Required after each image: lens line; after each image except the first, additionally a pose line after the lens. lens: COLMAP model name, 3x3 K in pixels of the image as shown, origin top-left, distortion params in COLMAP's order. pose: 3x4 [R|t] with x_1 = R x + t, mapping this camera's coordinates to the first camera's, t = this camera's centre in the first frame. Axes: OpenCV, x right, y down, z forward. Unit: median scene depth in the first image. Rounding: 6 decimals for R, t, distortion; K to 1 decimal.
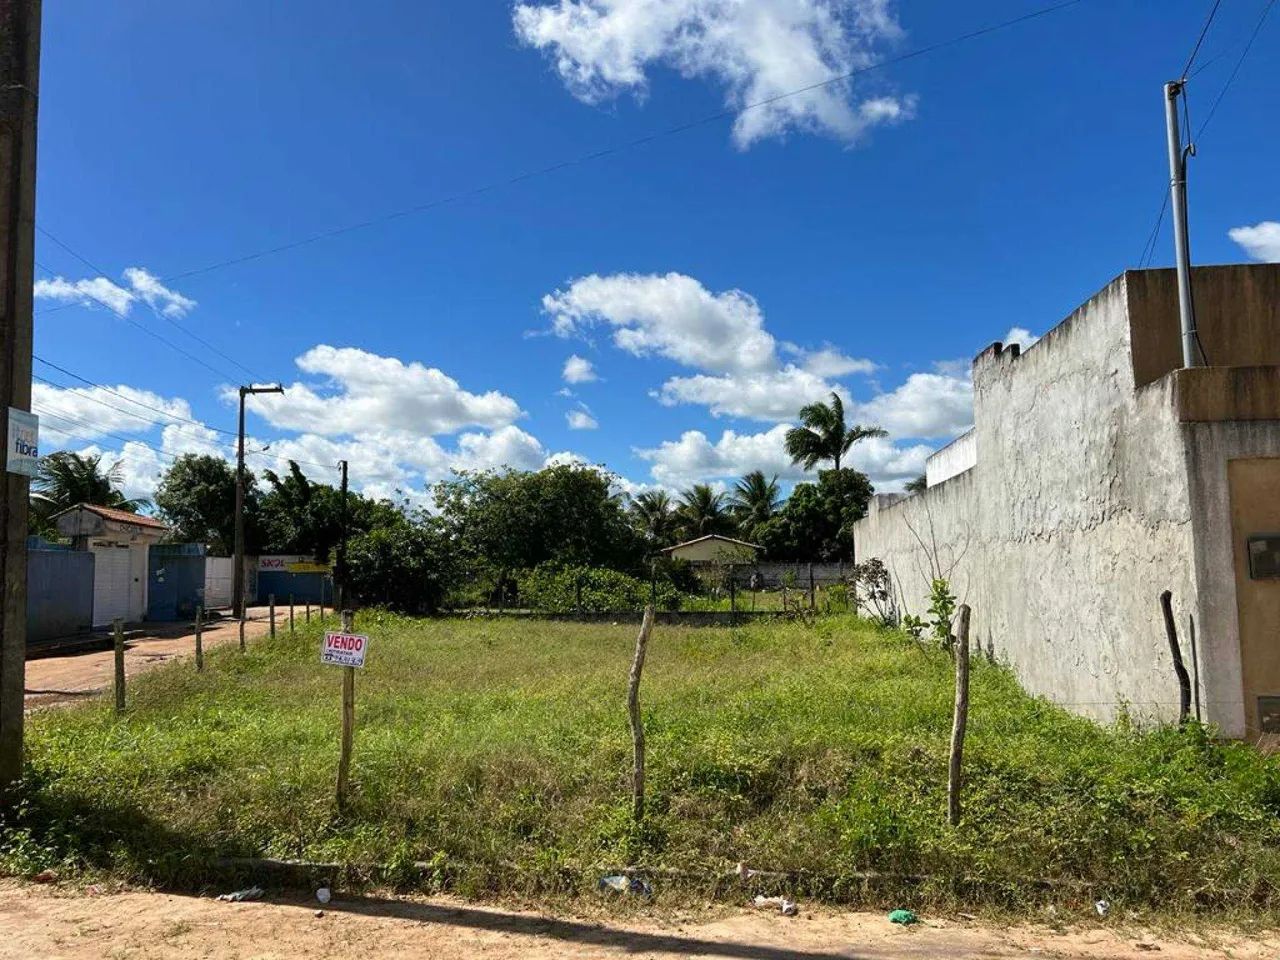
lens RADIAL K [[968.6, 0, 640.0], [0, 968.6, 480.0], [0, 0, 1]] dist [0.060487, -0.056240]
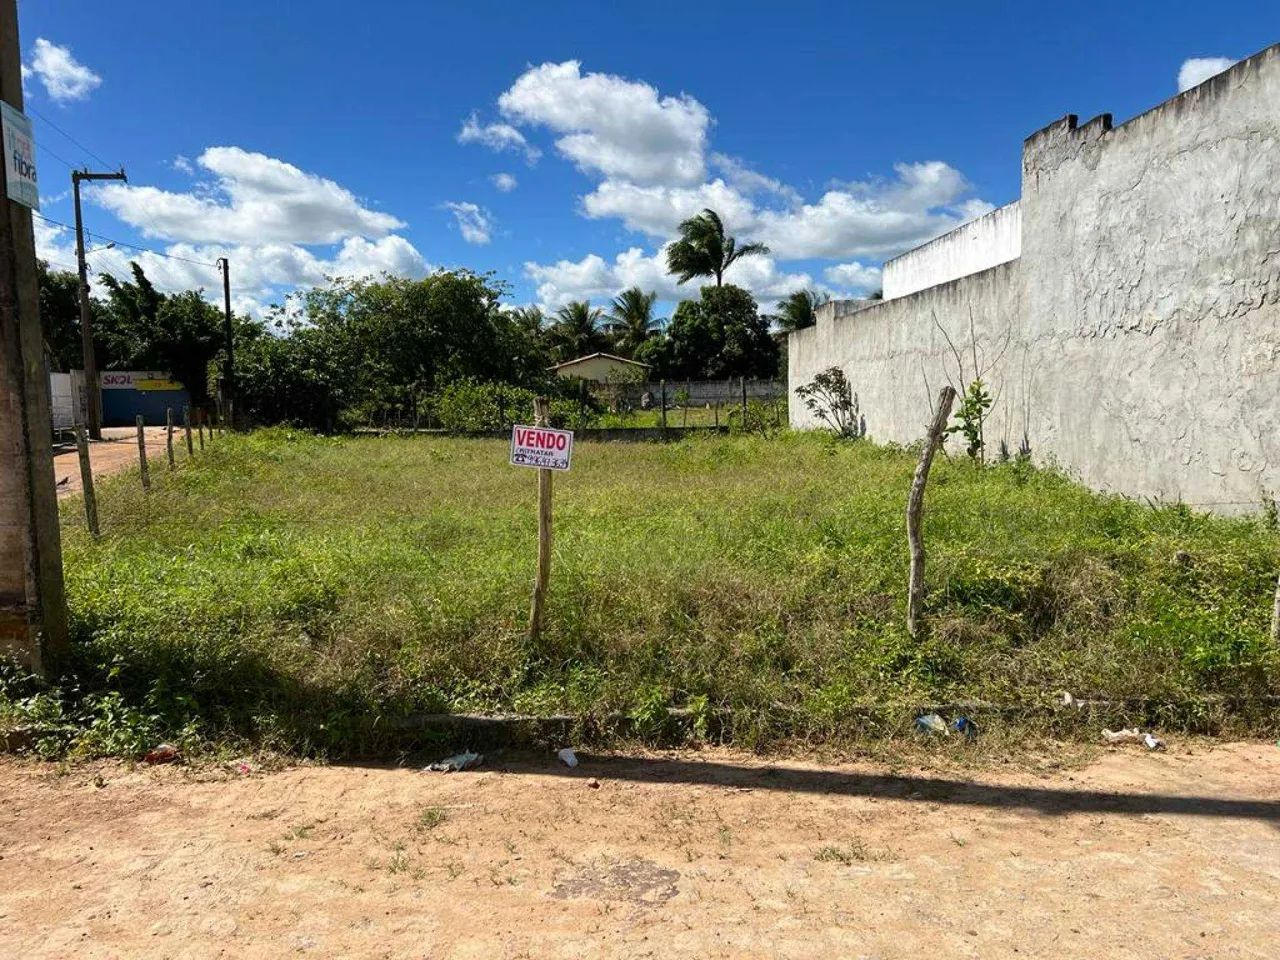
lens RADIAL K [[964.6, 0, 640.0], [0, 964.6, 480.0], [0, 0, 1]] dist [0.064595, -0.082602]
pose [[0.987177, -0.017420, 0.158678, -0.237028], [-0.011576, 0.983599, 0.179997, 0.043865], [-0.159211, -0.179525, 0.970784, 0.178811]]
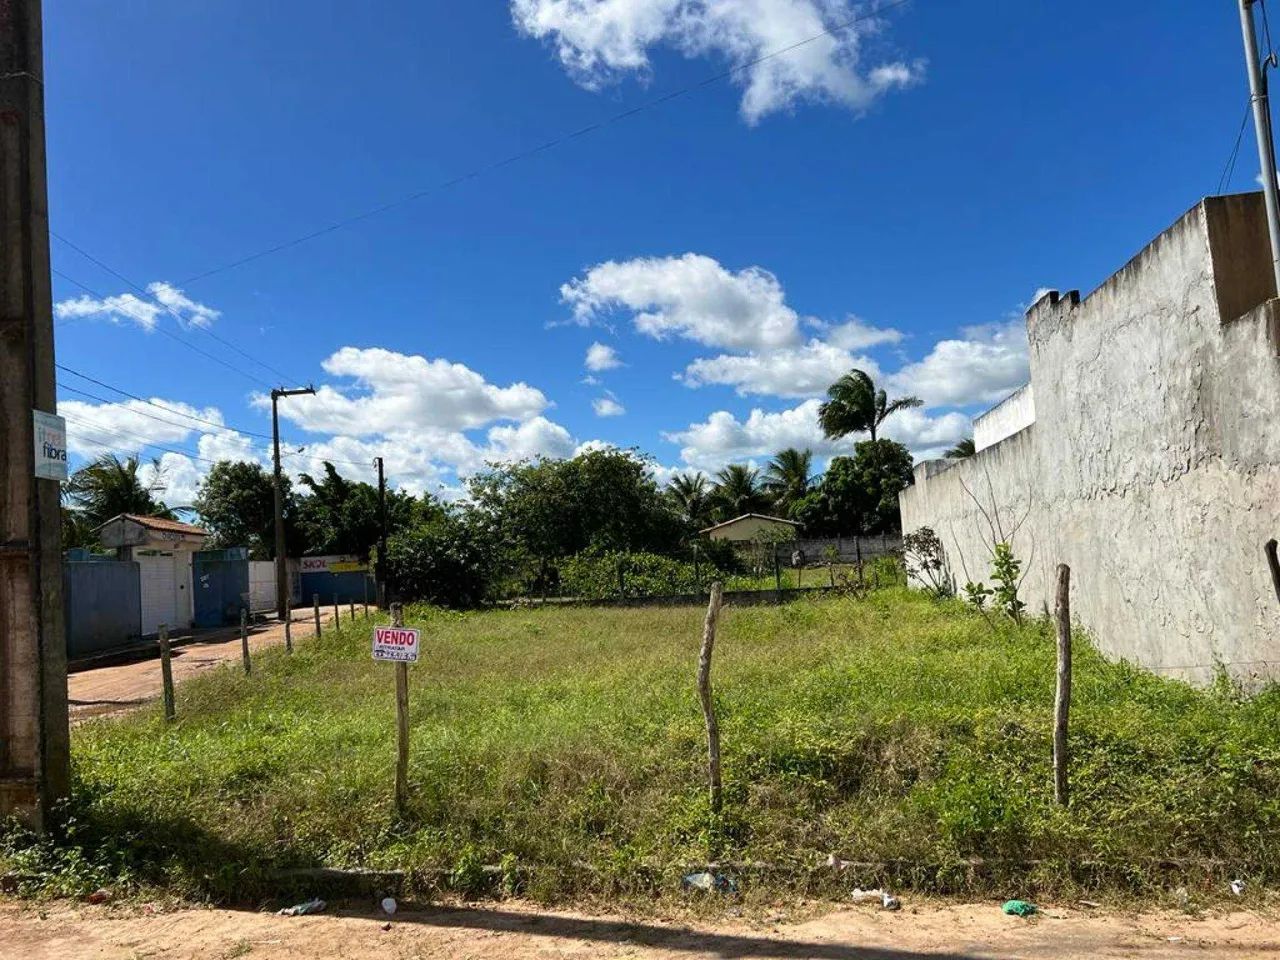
lens RADIAL K [[968.6, 0, 640.0], [0, 968.6, 480.0], [0, 0, 1]] dist [0.060487, -0.056240]
pose [[0.998025, -0.053332, -0.033187, -0.018080], [0.053852, 0.998437, 0.014959, 0.008901], [0.032337, -0.016716, 0.999337, 0.045943]]
